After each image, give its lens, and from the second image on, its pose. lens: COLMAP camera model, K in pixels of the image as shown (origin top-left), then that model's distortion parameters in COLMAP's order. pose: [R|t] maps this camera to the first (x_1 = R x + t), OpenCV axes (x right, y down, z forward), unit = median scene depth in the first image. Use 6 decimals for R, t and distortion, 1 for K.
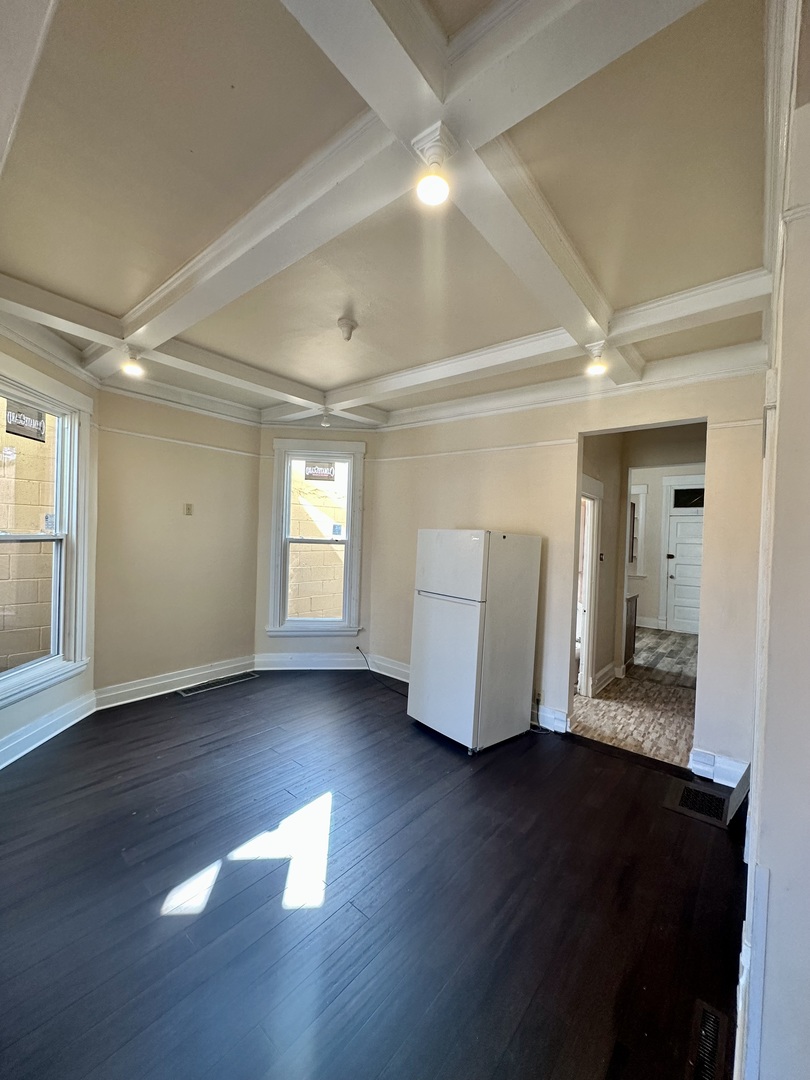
lens RADIAL K [[430.3, 0, 406.4], [0, 430.3, 543.4], [0, 0, 1]] dist [-0.000194, -0.000393]
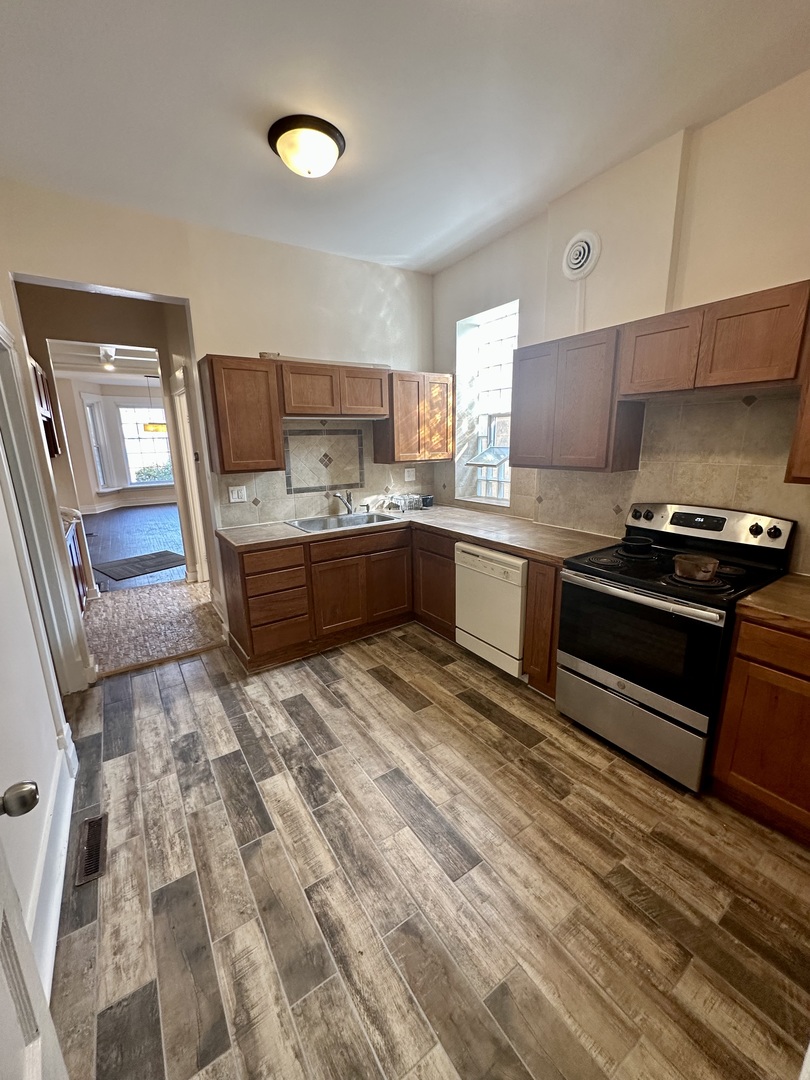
lens RADIAL K [[430.3, 0, 407.5], [0, 430.3, 536.9], [0, 0, 1]] dist [-0.000194, -0.000393]
pose [[-0.282854, 0.191491, -0.939854, 1.027712], [-0.002305, 0.979730, 0.200310, 0.013130], [0.959160, 0.058825, -0.276679, 1.449102]]
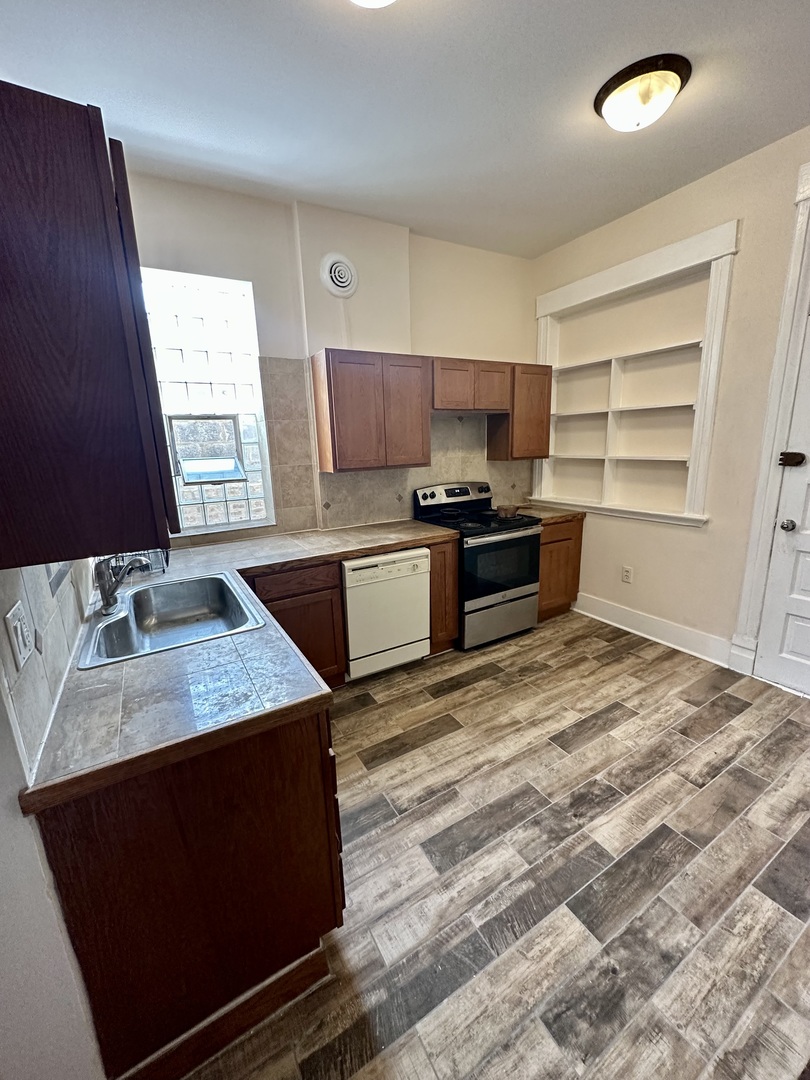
lens RADIAL K [[430.3, 0, 404.8], [0, 430.3, 540.8], [0, 0, 1]] dist [-0.000194, -0.000393]
pose [[0.937650, 0.019398, -0.347039, 0.701450], [0.054813, 0.977696, 0.202746, 0.015229], [0.343231, -0.209127, 0.915674, 0.932827]]
